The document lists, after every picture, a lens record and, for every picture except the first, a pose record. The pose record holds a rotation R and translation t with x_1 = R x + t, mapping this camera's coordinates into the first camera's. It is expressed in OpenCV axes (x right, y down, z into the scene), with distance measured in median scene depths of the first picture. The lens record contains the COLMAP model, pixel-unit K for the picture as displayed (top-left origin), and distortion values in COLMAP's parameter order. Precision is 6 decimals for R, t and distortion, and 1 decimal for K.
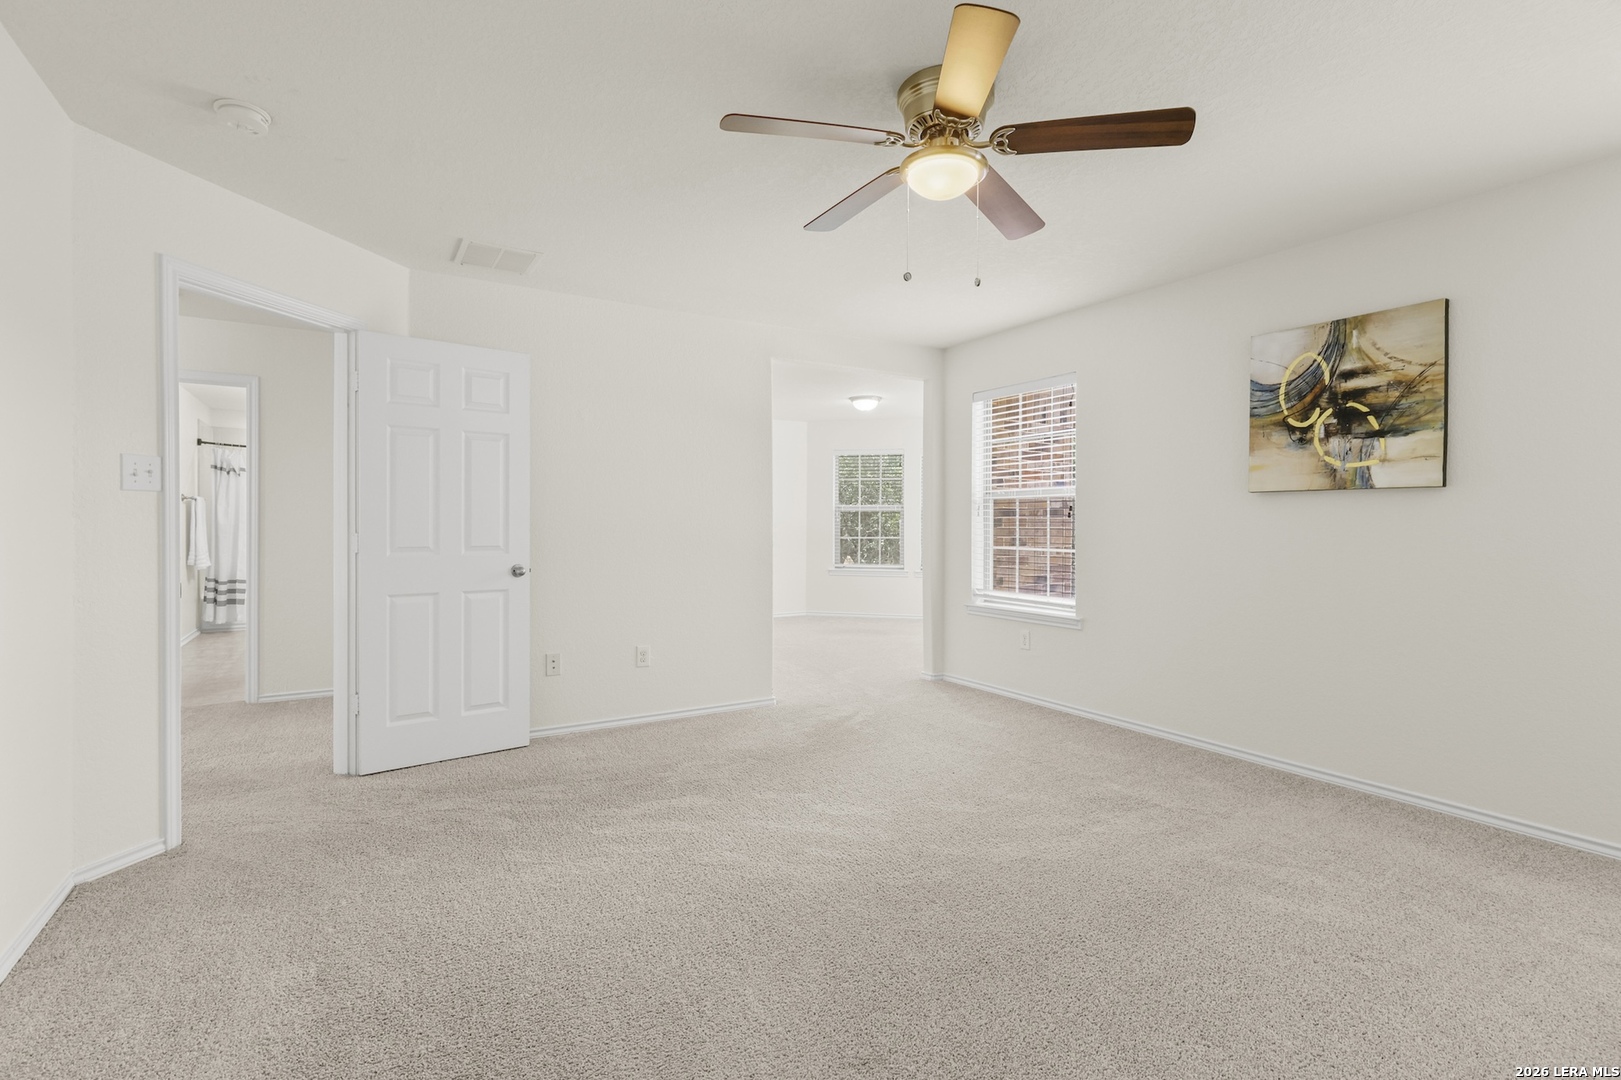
lens RADIAL K [[748.8, 0, 806.0], [0, 748.8, 527.4], [0, 0, 1]] dist [0.005064, -0.001883]
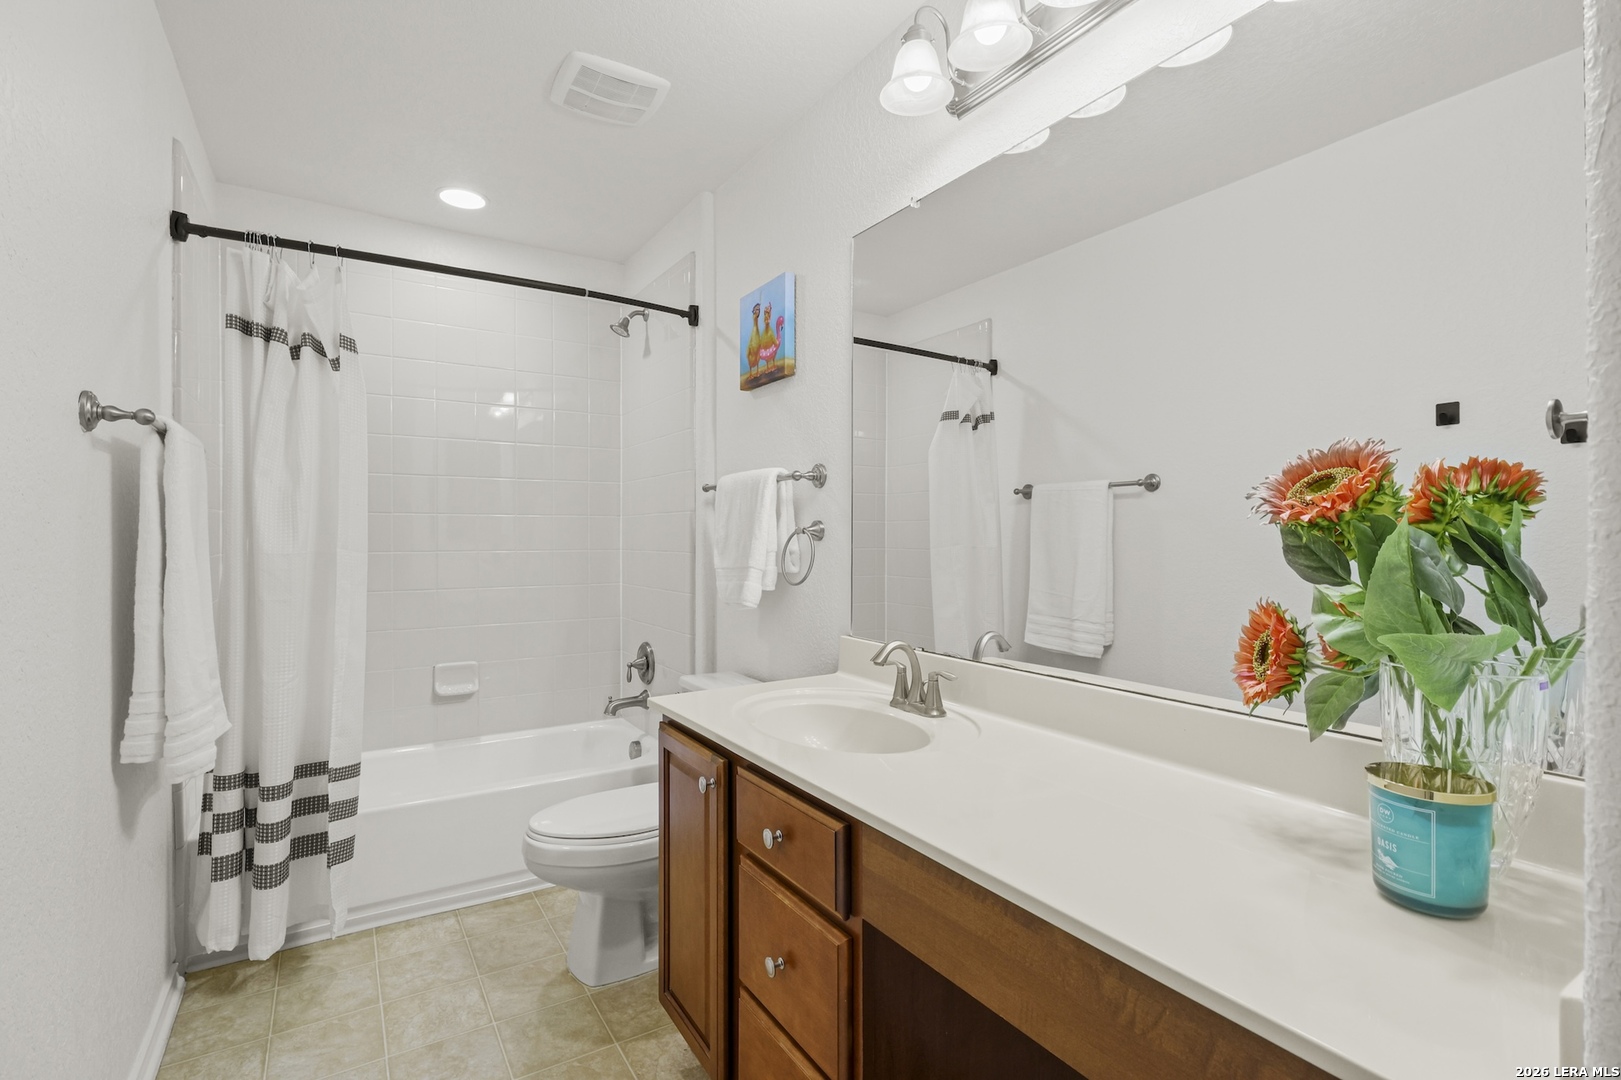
lens RADIAL K [[748.8, 0, 813.9], [0, 748.8, 536.0], [0, 0, 1]] dist [0.005064, -0.001883]
pose [[0.999708, -0.003843, 0.023837, -0.722076], [0.003963, 0.999980, -0.004989, -0.009242], [-0.023818, 0.005082, 0.999703, 0.892071]]
